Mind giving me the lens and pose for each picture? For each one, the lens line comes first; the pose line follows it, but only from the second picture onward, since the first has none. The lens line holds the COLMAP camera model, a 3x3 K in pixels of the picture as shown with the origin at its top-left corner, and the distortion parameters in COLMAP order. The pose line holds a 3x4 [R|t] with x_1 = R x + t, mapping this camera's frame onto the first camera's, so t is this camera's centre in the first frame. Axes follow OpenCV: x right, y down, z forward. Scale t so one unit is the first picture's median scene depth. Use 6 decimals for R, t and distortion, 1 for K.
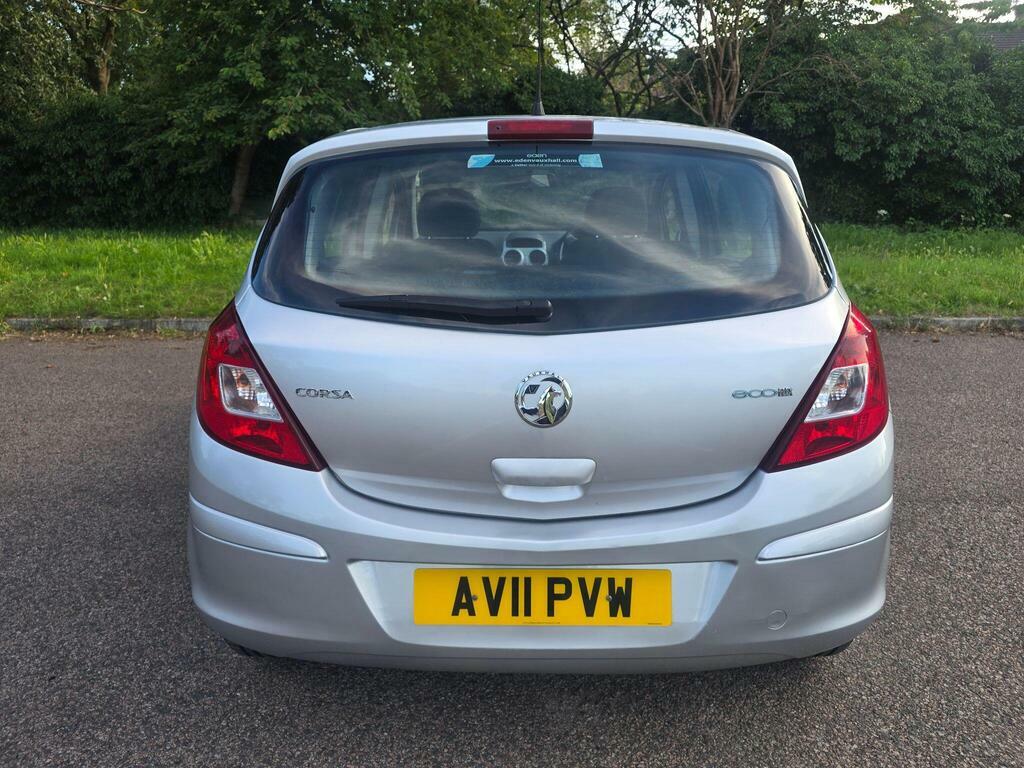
lens RADIAL K [[688.1, 0, 515.1], [0, 688.1, 371.8], [0, 0, 1]] dist [0.039785, -0.035449]
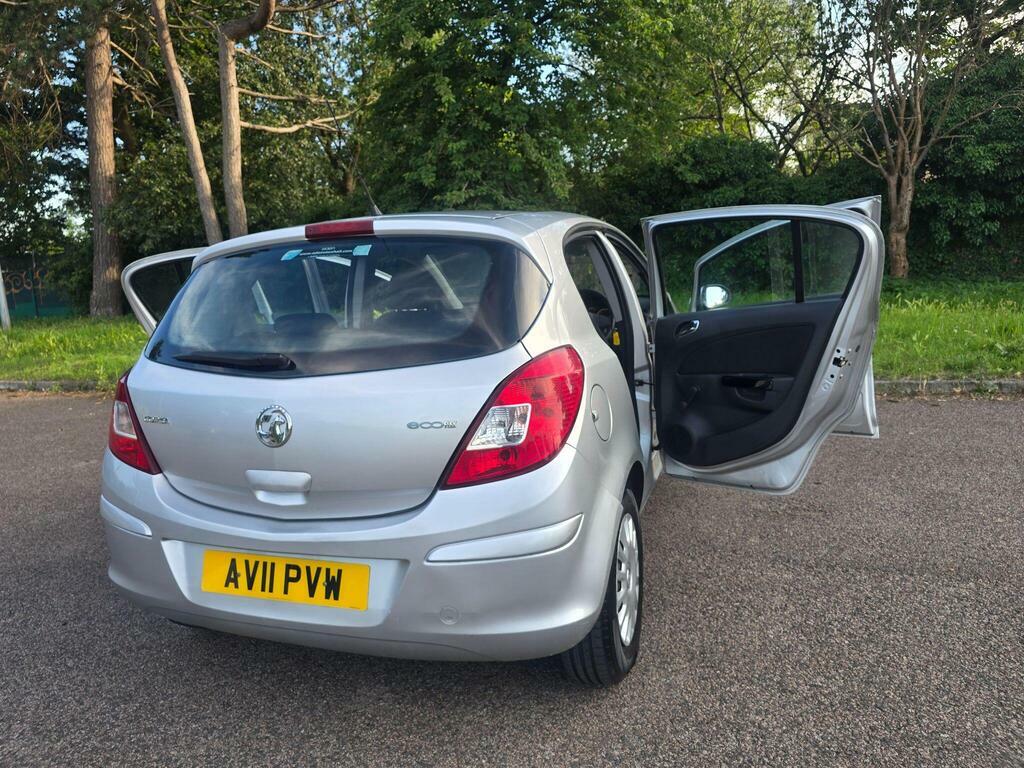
lens RADIAL K [[688.1, 0, 509.2], [0, 688.1, 368.5], [0, 0, 1]] dist [0.039785, -0.035449]
pose [[0.946730, -0.006623, -0.321960, 0.855789], [-0.026563, 0.994776, -0.098570, 0.045152], [0.320931, 0.101871, 0.941608, -0.139569]]
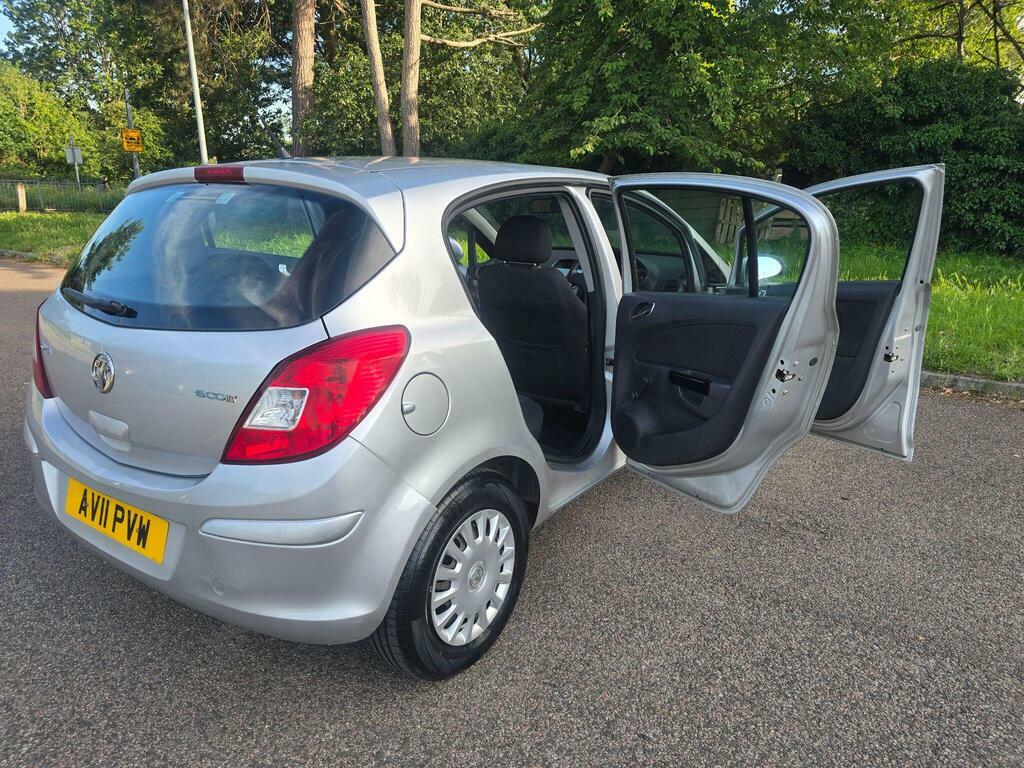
lens RADIAL K [[688.1, 0, 517.0], [0, 688.1, 379.7], [0, 0, 1]] dist [0.039785, -0.035449]
pose [[0.828402, 0.154634, -0.538366, 1.375100], [-0.155541, 0.986844, 0.044113, -0.126435], [0.538105, 0.047195, 0.841555, 0.250572]]
